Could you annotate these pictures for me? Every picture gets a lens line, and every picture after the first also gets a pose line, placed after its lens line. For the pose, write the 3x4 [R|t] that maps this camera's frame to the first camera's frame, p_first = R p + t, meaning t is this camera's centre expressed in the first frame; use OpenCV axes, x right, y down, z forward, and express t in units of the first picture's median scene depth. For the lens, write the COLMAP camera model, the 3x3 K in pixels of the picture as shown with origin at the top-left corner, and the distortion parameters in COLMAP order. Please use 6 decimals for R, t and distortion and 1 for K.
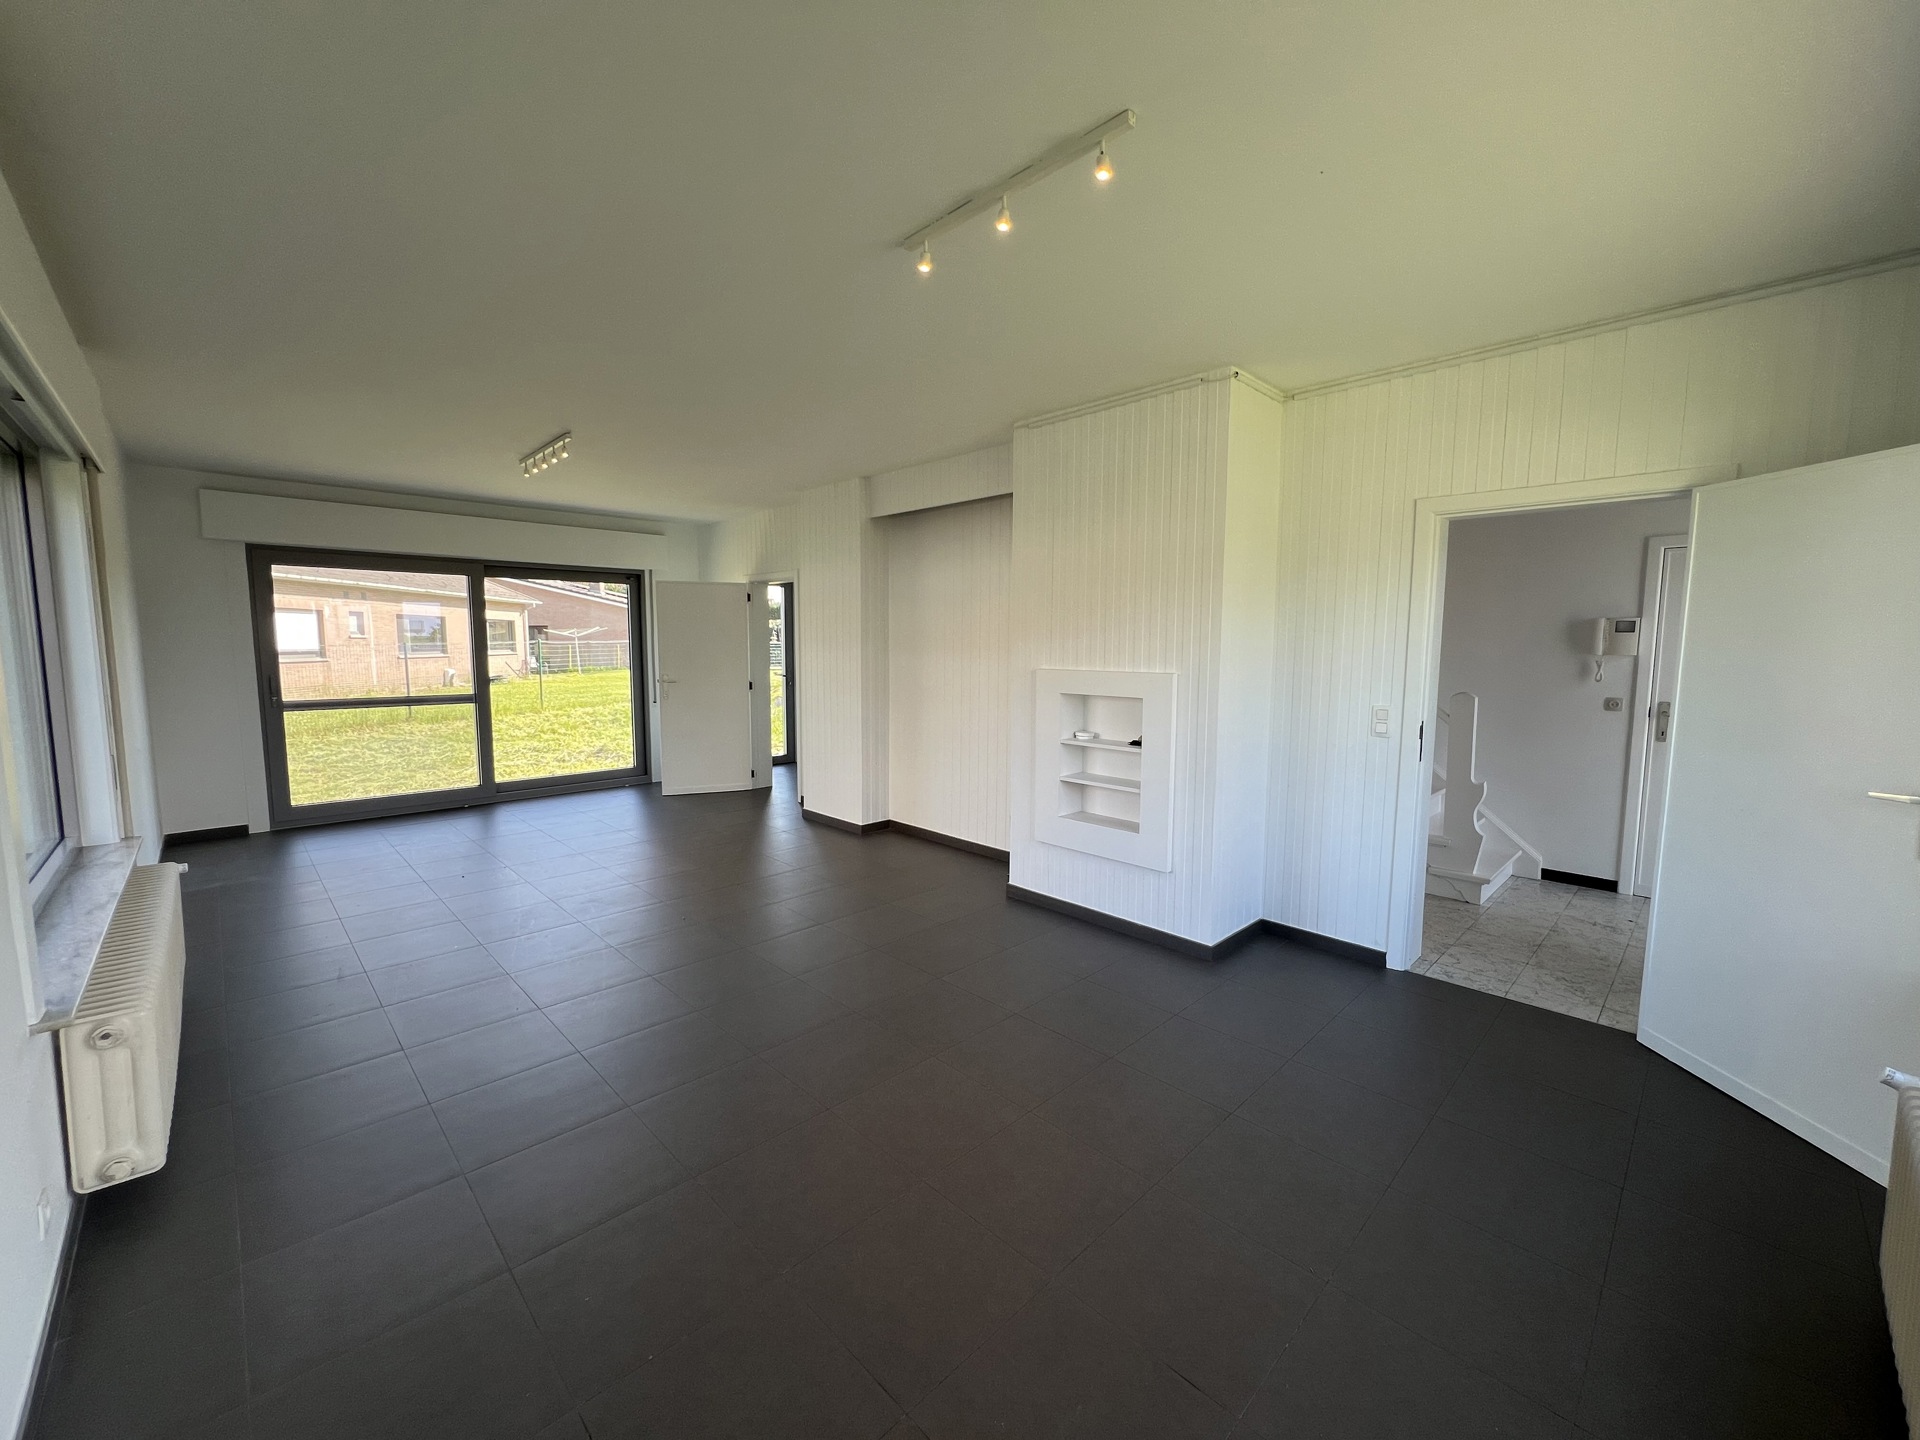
lens RADIAL K [[766.1, 0, 960.0], [0, 766.1, 720.0], [0, 0, 1]] dist [0.000020, 0.000005]
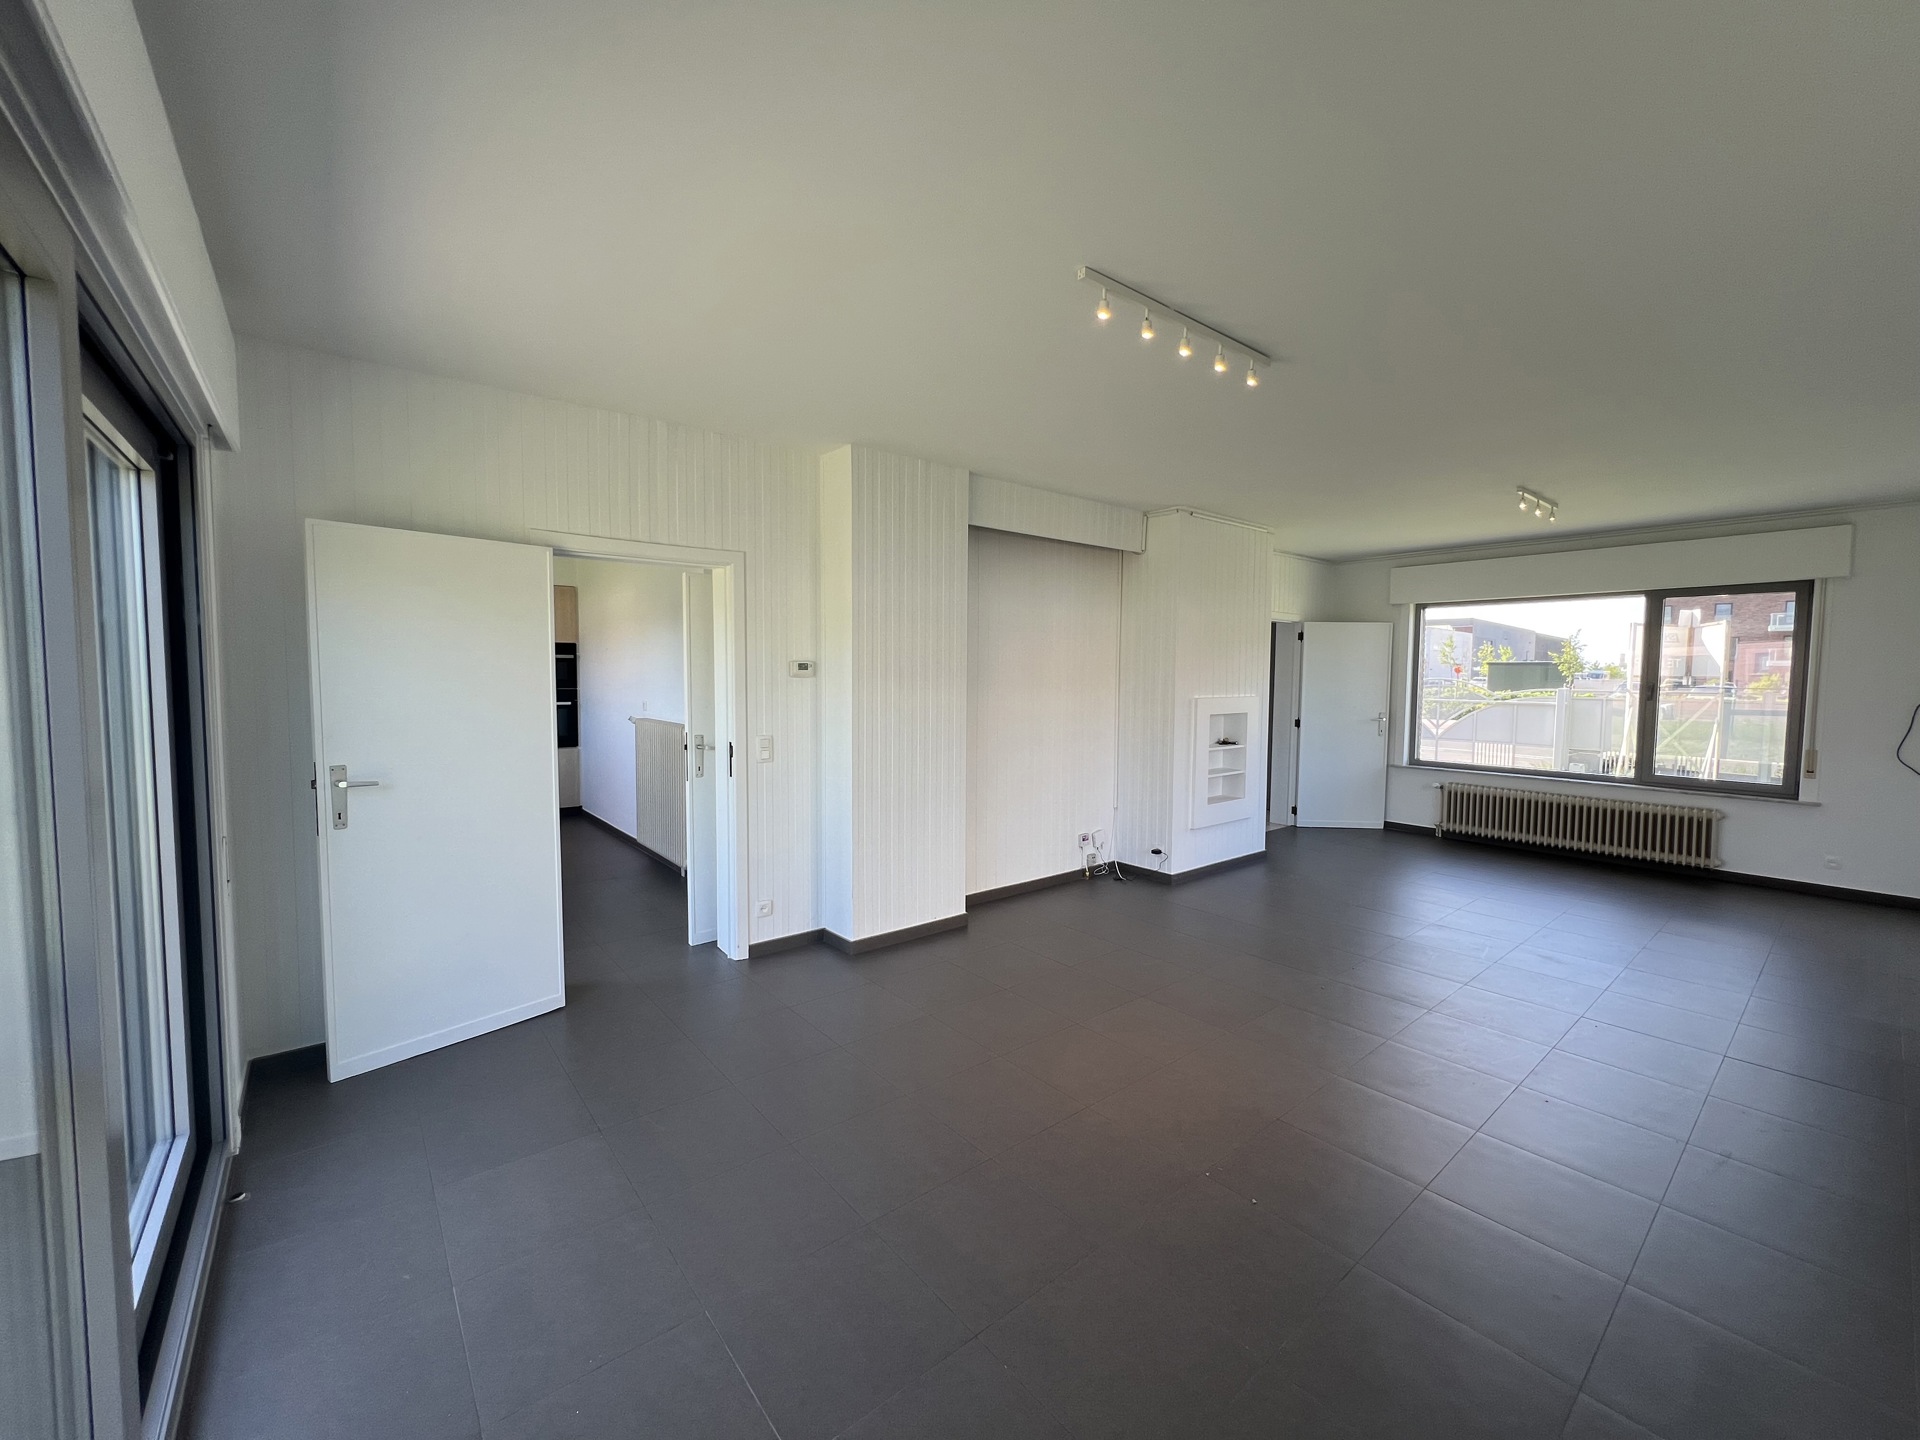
lens RADIAL K [[766.1, 0, 960.0], [0, 766.1, 720.0], [0, 0, 1]] dist [0.000020, 0.000005]
pose [[0.077995, -0.070776, 0.994438, -0.946330], [0.091529, 0.993772, 0.063550, -0.115478], [-0.992743, 0.086064, 0.083987, 0.981545]]
